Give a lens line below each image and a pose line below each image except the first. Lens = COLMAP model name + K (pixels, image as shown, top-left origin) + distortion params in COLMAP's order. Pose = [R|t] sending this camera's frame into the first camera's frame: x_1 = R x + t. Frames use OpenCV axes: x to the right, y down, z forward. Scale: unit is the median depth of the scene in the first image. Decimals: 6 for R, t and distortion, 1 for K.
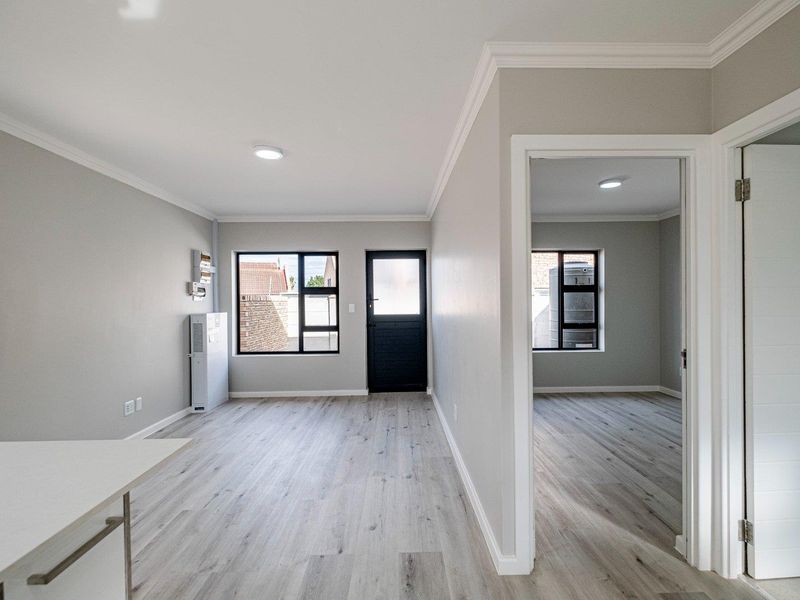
lens RADIAL K [[395.9, 0, 404.1], [0, 395.9, 300.0], [0, 0, 1]] dist [0.000447, -0.006635]
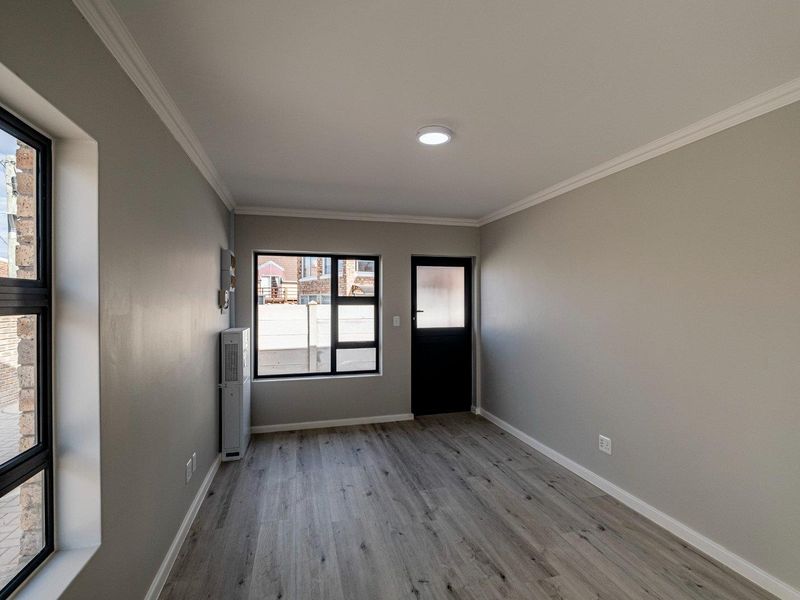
lens RADIAL K [[395.9, 0, 400.9], [0, 395.9, 300.4], [0, 0, 1]] dist [0.000447, -0.006635]
pose [[0.970164, 0.009934, 0.242245, -0.339688], [-0.008645, 0.999942, -0.006383, -0.020240], [-0.242294, 0.004099, 0.970194, 0.149662]]
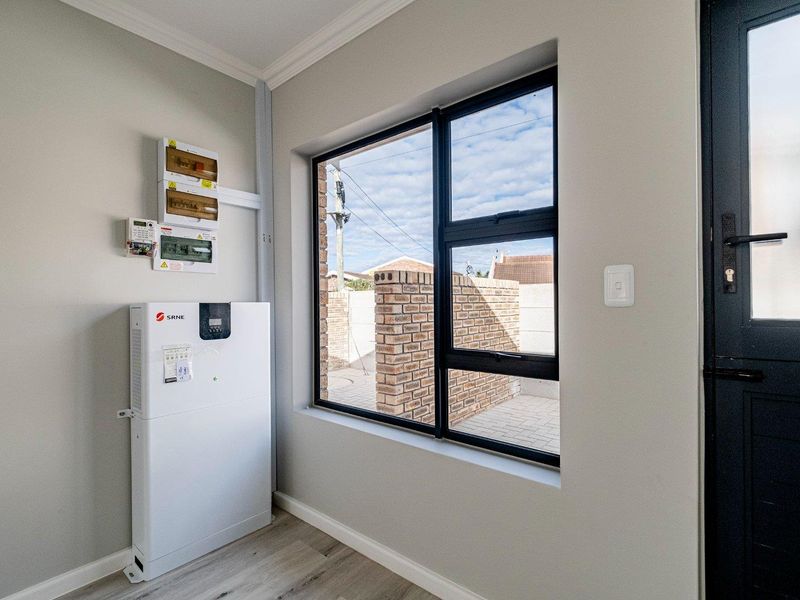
lens RADIAL K [[395.9, 0, 403.3], [0, 395.9, 298.1], [0, 0, 1]] dist [0.000447, -0.006635]
pose [[0.761903, -0.001025, -0.647690, -0.083441], [0.000802, 0.999999, -0.000639, 0.027645], [0.647690, -0.000033, 0.761904, 0.771184]]
